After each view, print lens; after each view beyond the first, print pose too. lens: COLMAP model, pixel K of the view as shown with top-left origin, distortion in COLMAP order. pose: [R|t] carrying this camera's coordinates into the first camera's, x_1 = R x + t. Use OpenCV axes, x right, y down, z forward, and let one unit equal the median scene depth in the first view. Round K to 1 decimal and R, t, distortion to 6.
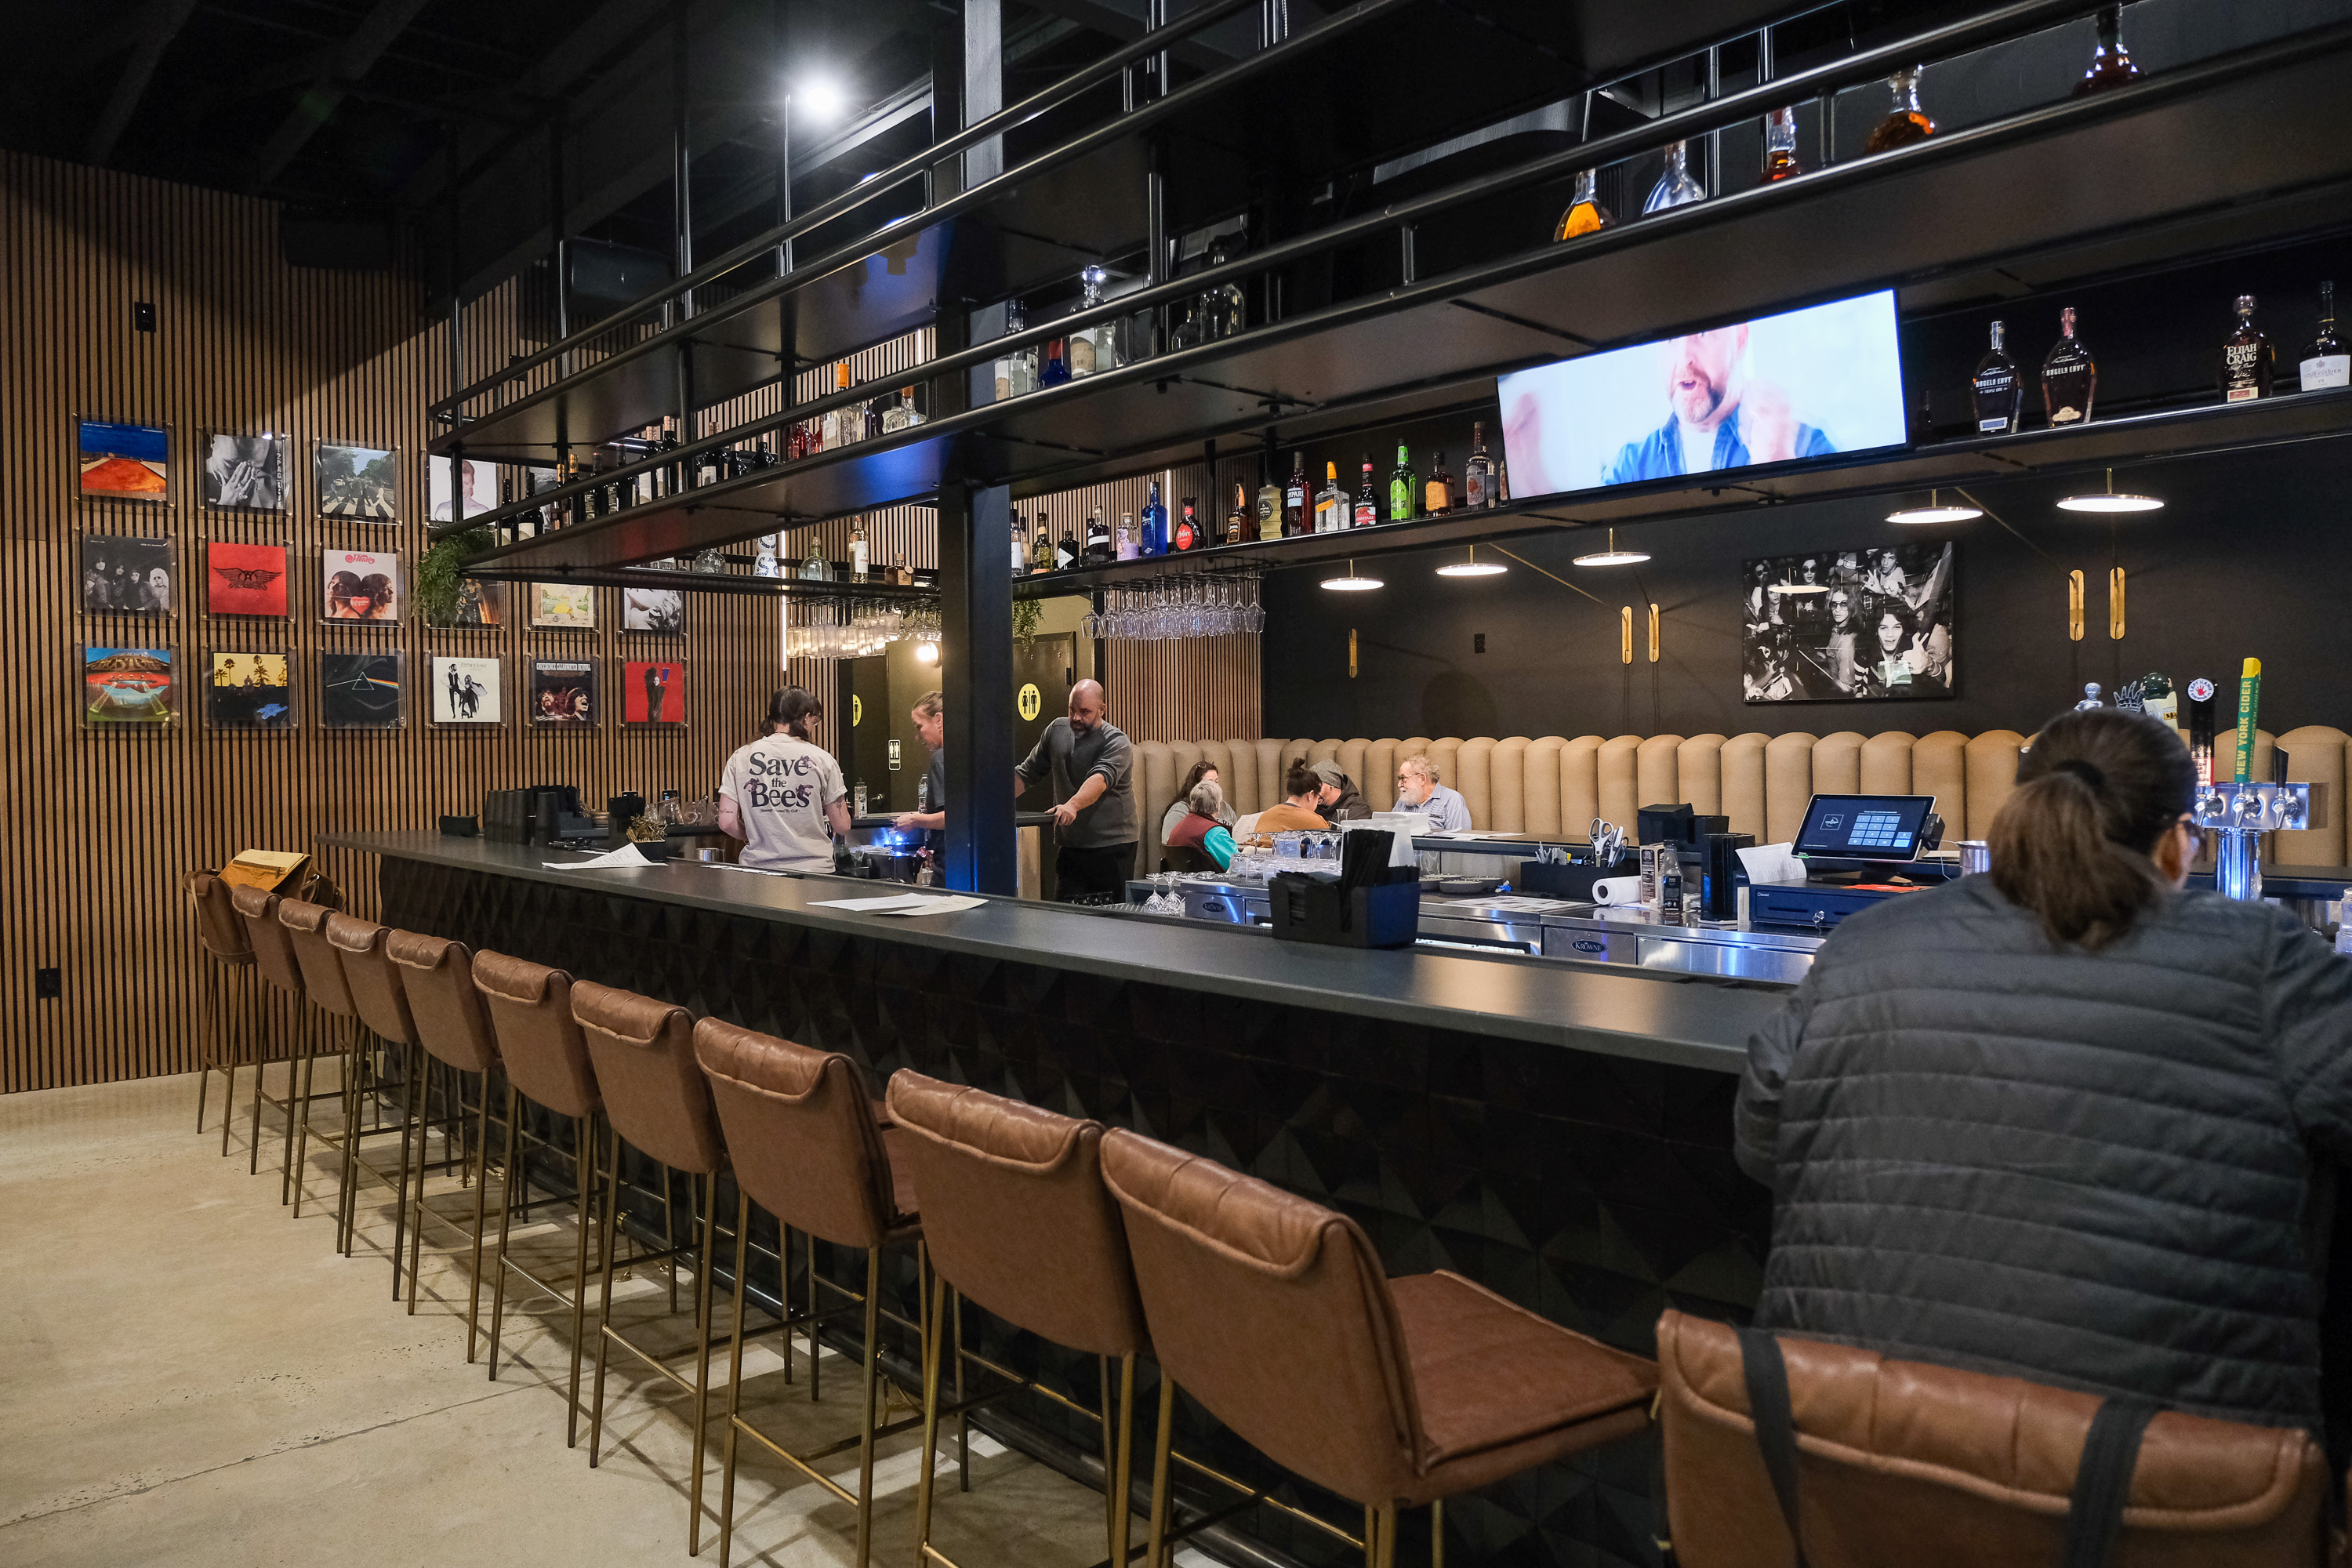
lens RADIAL K [[1596.7, 0, 1173.3], [0, 1596.7, 783.8], [0, 0, 1]] dist [-0.018545, 0.005529]
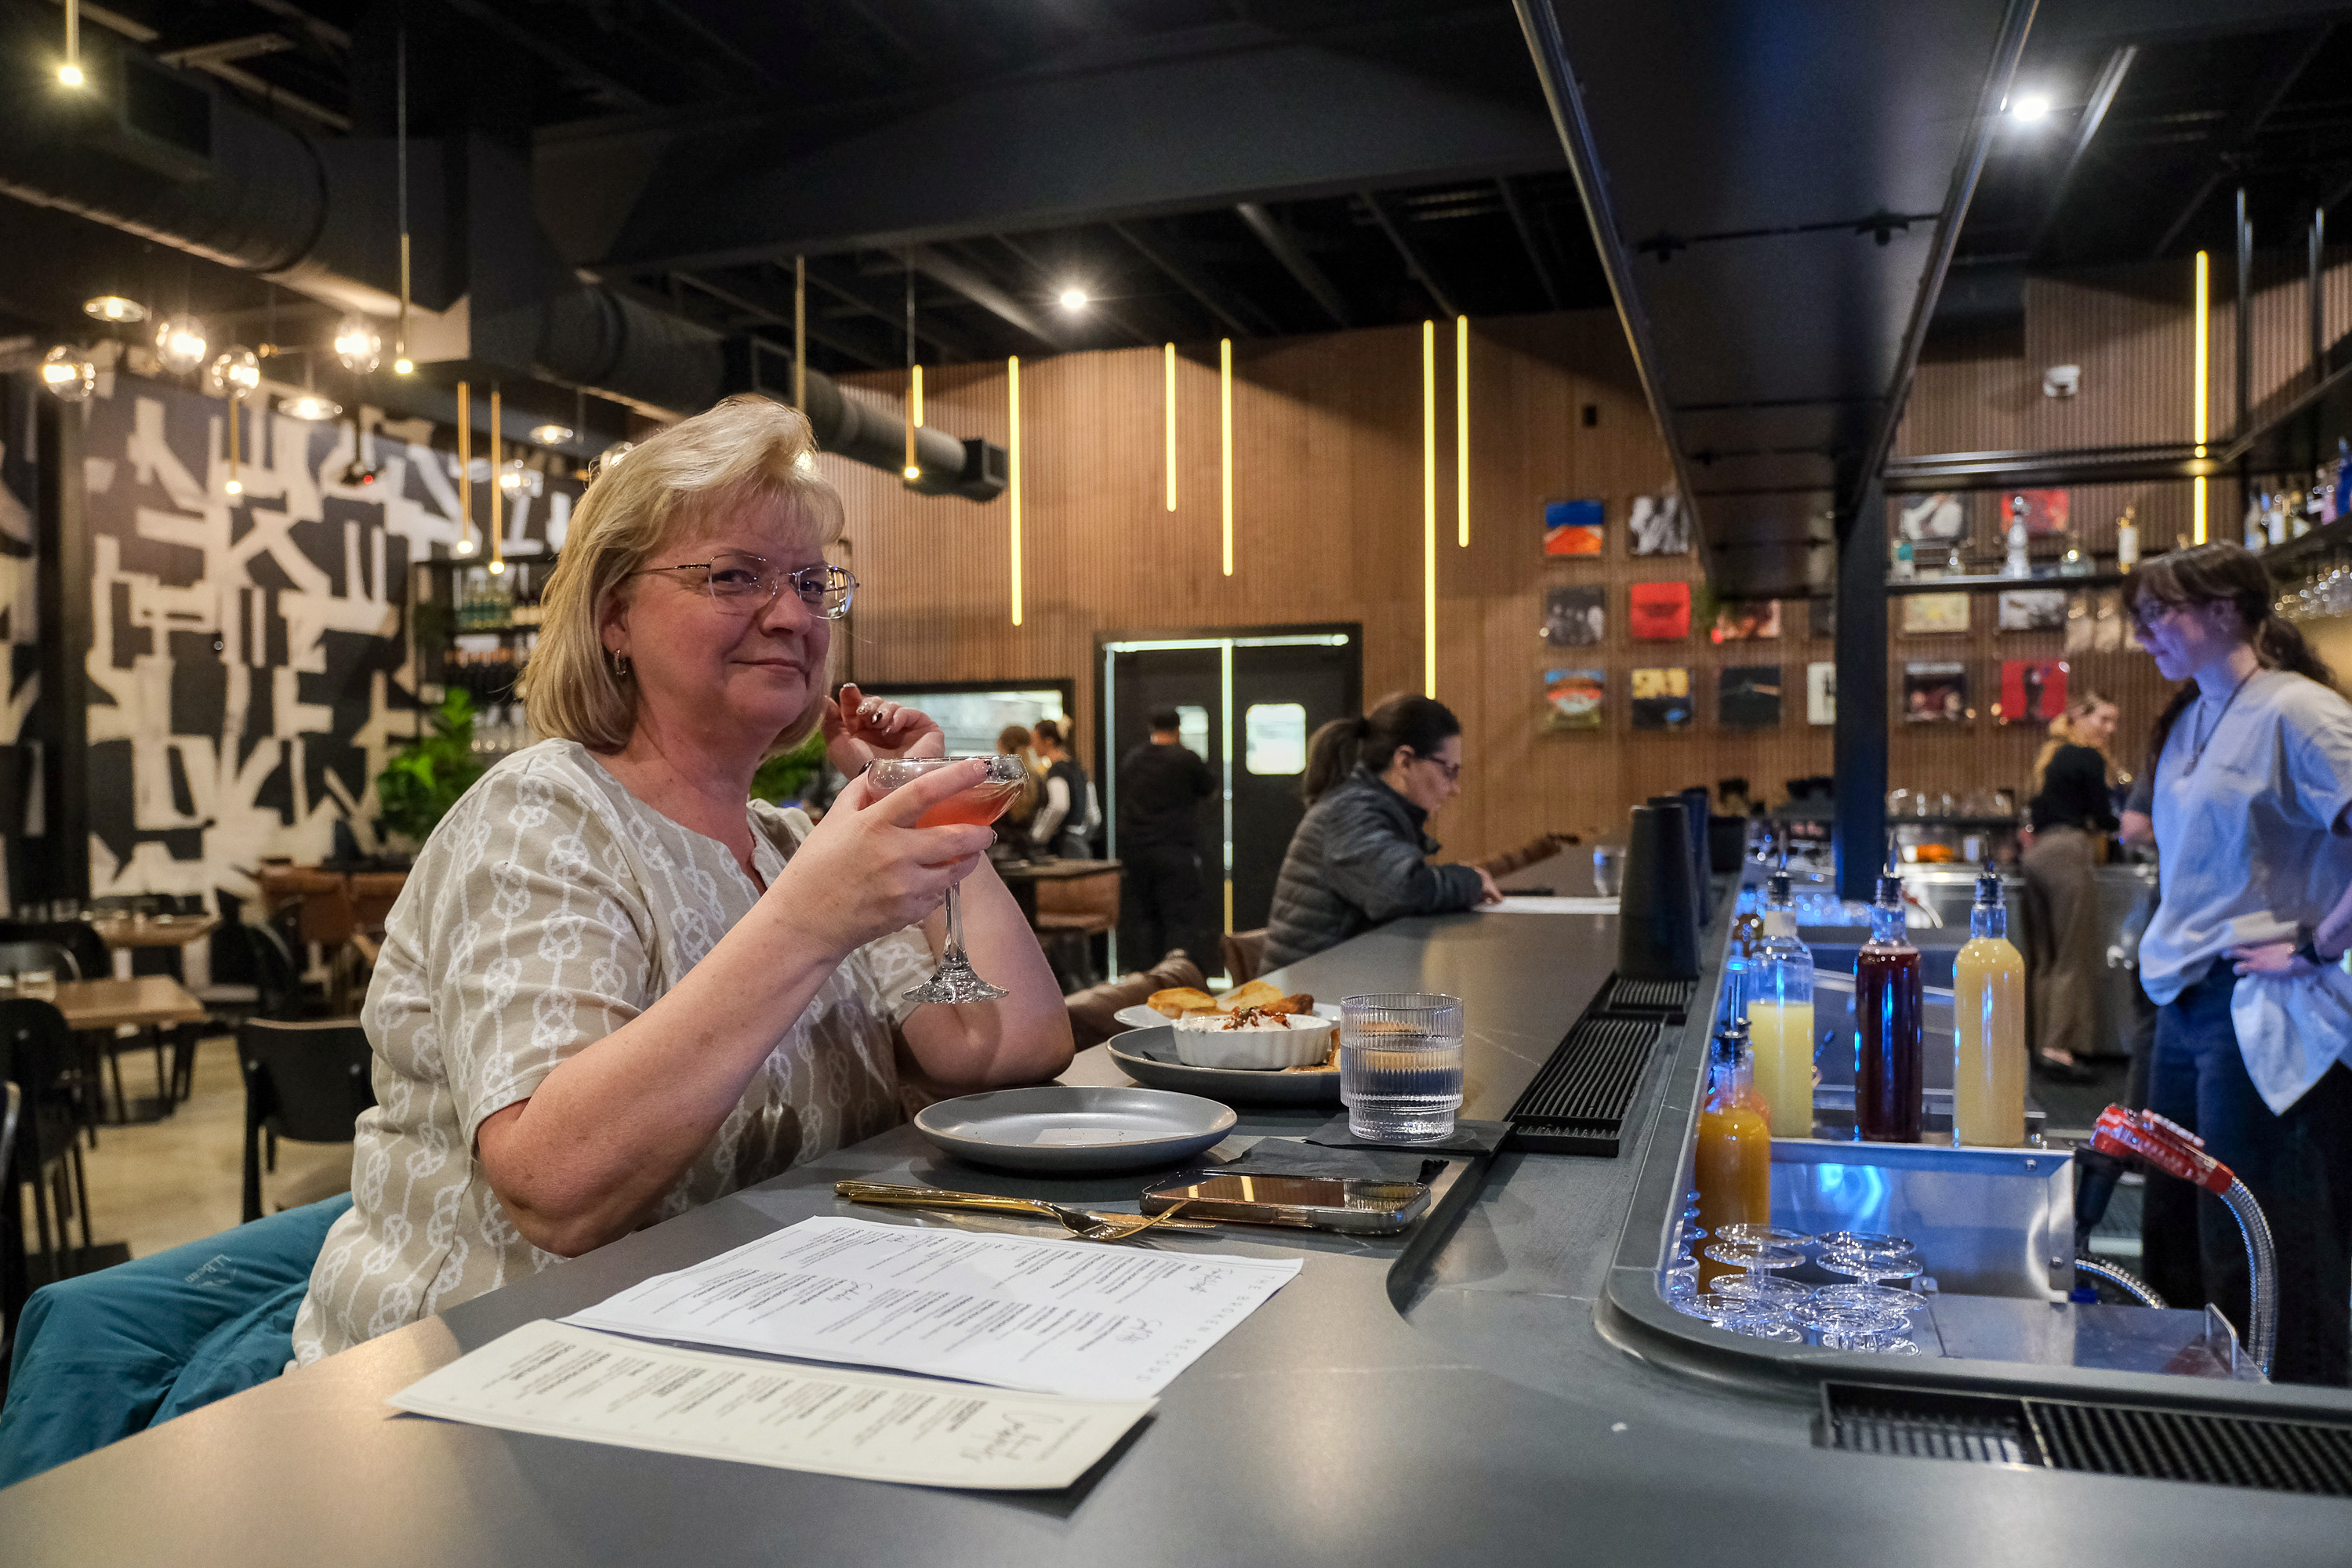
lens RADIAL K [[1865.5, 0, 1168.3], [0, 1865.5, 792.1], [0, 0, 1]] dist [-0.056403, 0.002076]
pose [[0.515186, 0.011044, -0.857007, 0.471818], [-0.015690, 0.999871, 0.003453, 0.014392], [0.856935, 0.011667, 0.515293, -0.077476]]
